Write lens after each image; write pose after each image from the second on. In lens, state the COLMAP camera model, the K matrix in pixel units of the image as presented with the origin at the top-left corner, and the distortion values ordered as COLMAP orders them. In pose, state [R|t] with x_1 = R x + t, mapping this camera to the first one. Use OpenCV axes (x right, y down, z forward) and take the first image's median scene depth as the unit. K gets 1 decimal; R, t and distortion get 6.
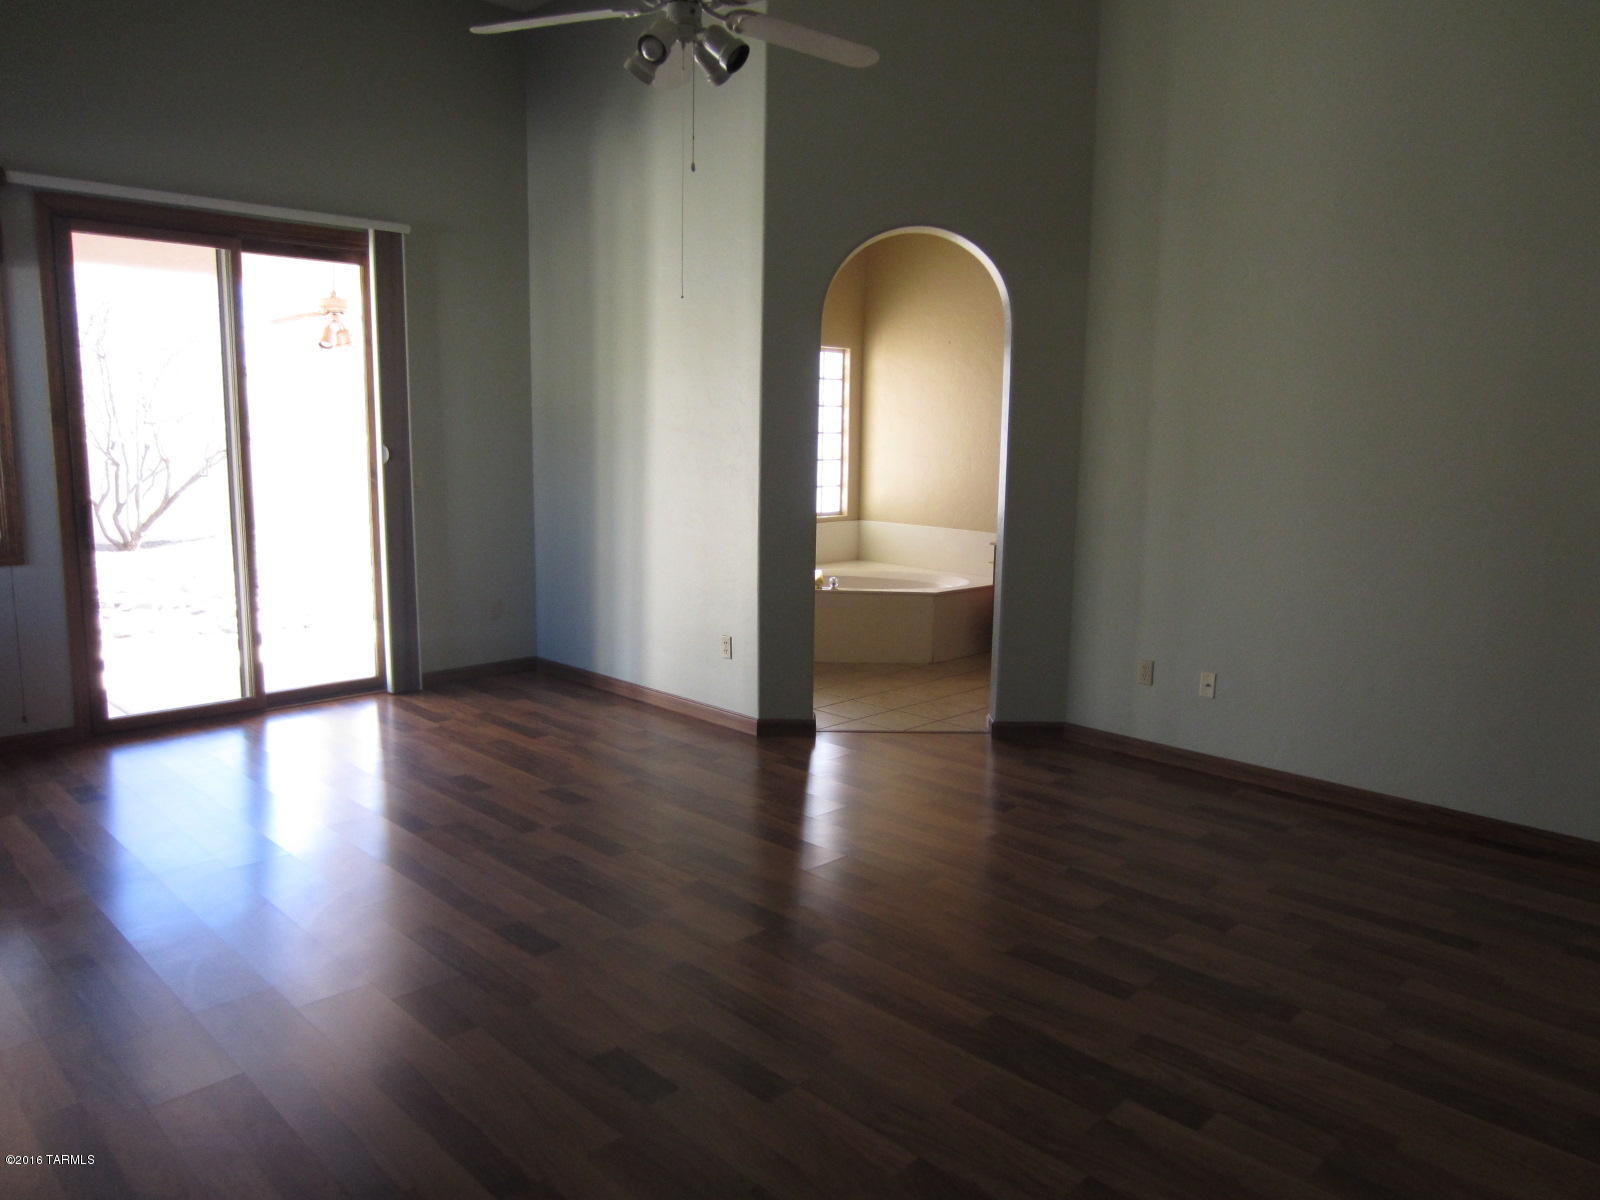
lens RADIAL K [[1144.5, 0, 816.6], [0, 1144.5, 602.5], [0, 0, 1]] dist [-0.029387, 0.010165]
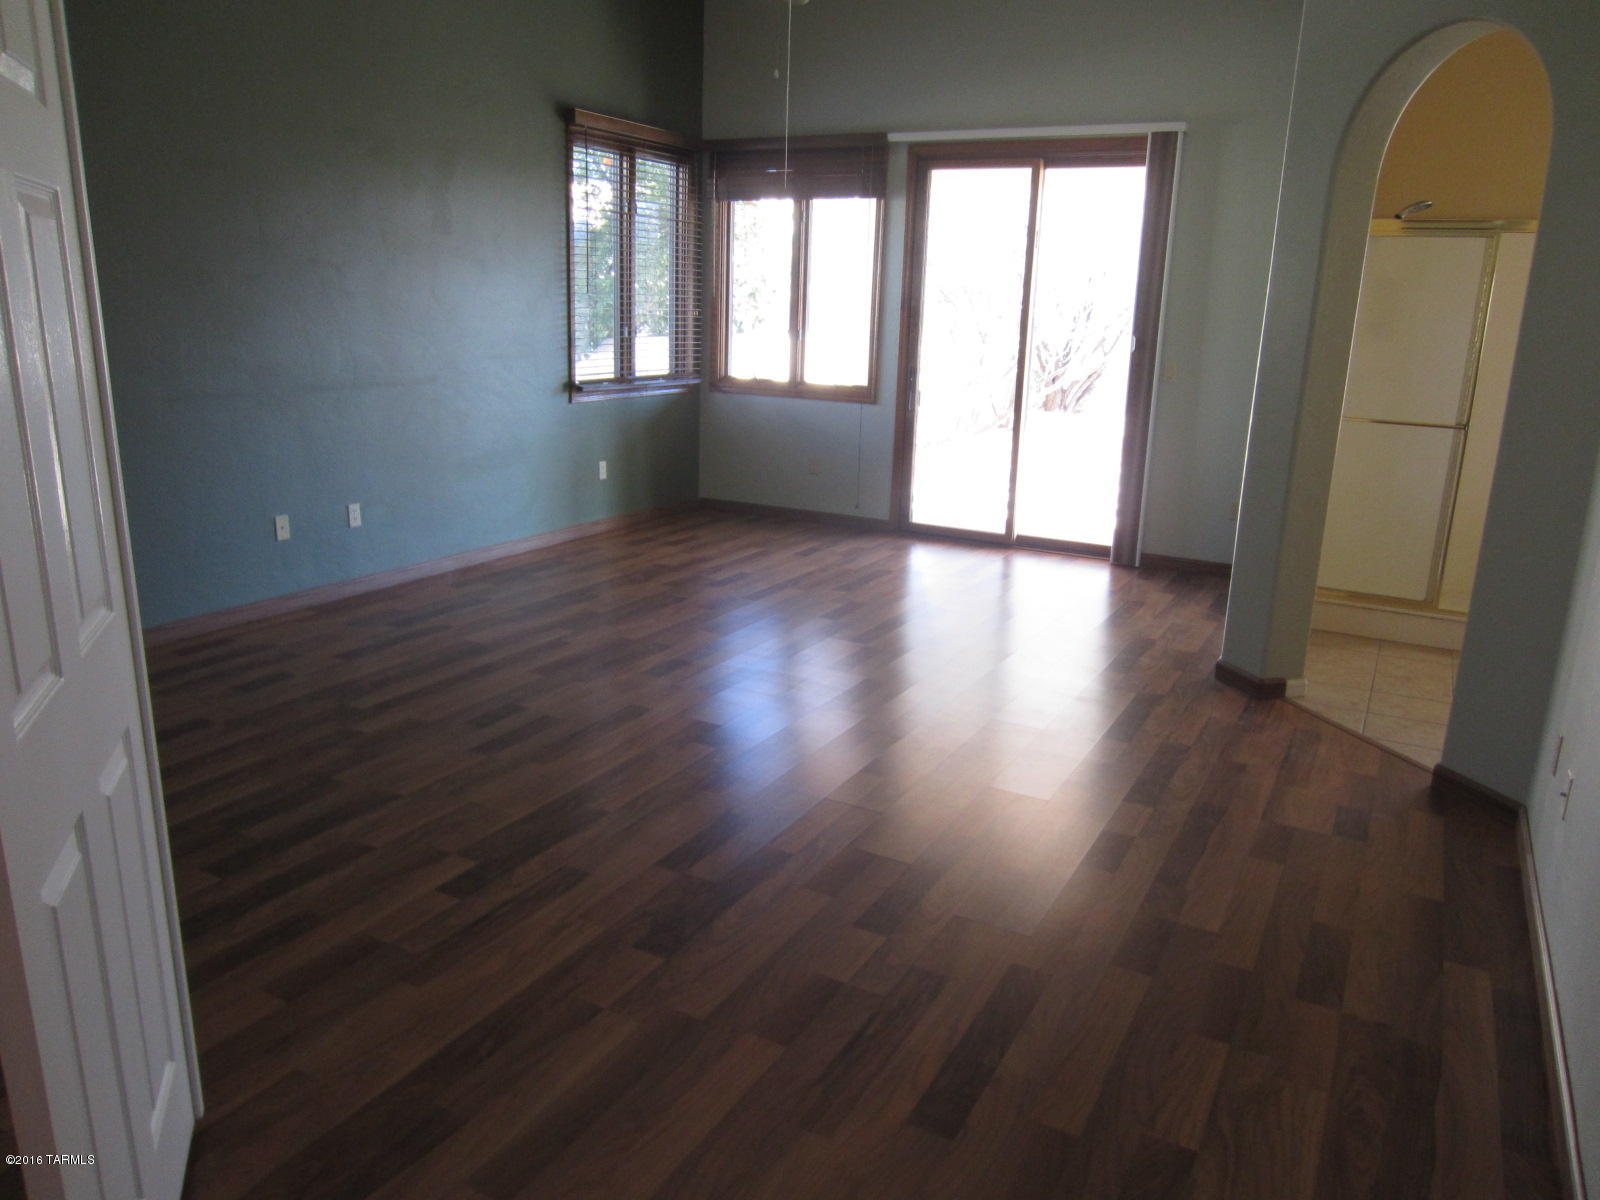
lens RADIAL K [[1144.5, 0, 816.6], [0, 1144.5, 602.5], [0, 0, 1]] dist [-0.029387, 0.010165]
pose [[0.282066, 0.235641, -0.930007, 0.668658], [-0.173720, 0.965888, 0.192044, -0.053392], [0.943536, 0.107392, 0.313380, 0.441657]]
